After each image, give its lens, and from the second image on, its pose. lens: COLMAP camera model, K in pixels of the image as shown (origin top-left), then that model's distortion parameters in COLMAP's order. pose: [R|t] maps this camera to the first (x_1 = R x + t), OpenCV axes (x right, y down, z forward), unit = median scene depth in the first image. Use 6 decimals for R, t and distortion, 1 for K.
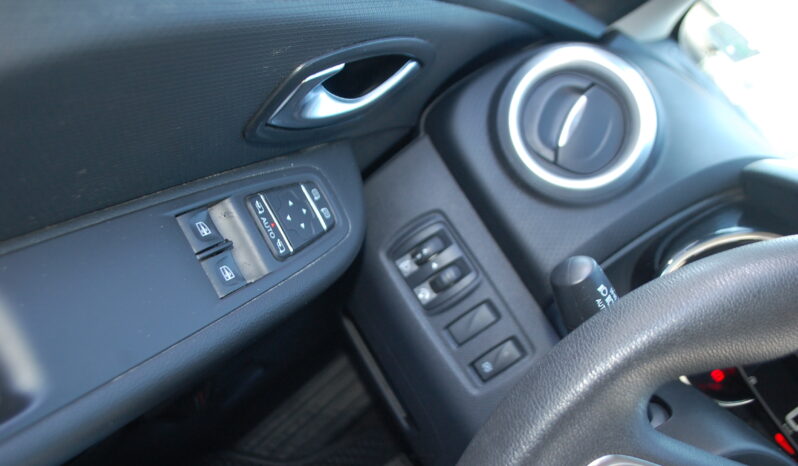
lens RADIAL K [[729.4, 0, 400.7], [0, 729.4, 236.4], [0, 0, 1]] dist [-0.068747, 0.000000]
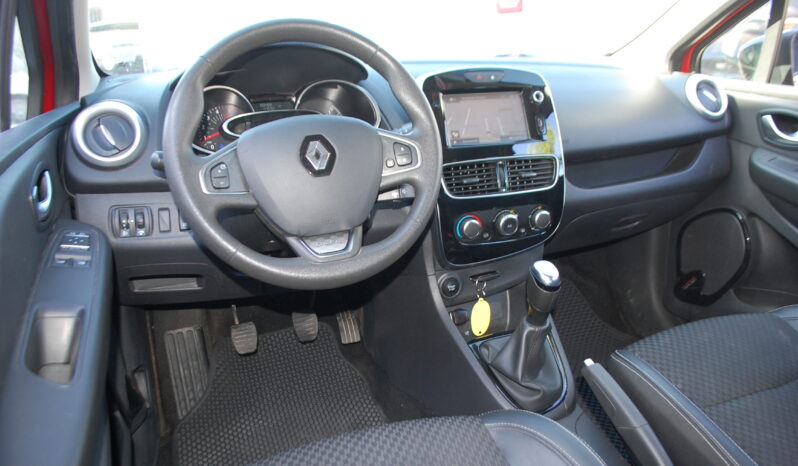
lens RADIAL K [[625.9, 0, 392.4], [0, 625.9, 258.5], [0, 0, 1]] dist [-0.088322, 0.011913]
pose [[0.428208, -0.845397, 0.319283, -0.308456], [0.822290, 0.511049, 0.250335, 0.281772], [-0.374801, 0.155348, 0.913997, -0.990759]]
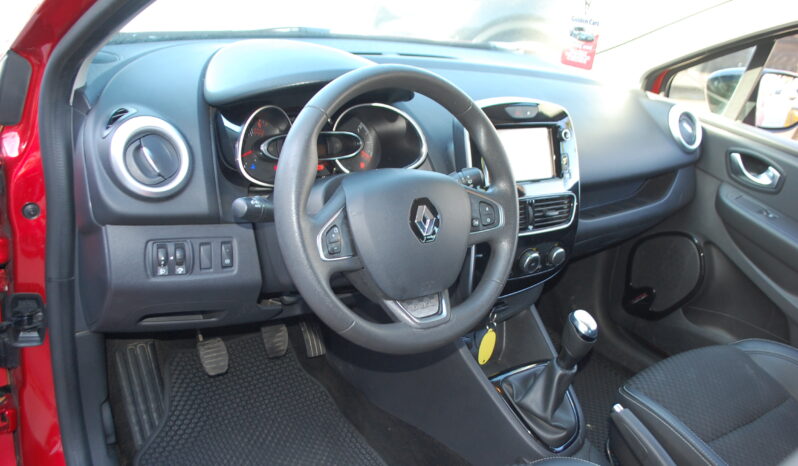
lens RADIAL K [[729.4, 0, 403.5], [0, 729.4, 252.9], [0, 0, 1]] dist [-0.068747, 0.000000]
pose [[0.375268, -0.853184, 0.362287, -0.410847], [0.683578, 0.518707, 0.513481, -0.538253], [-0.626015, 0.054958, 0.777872, -0.891254]]
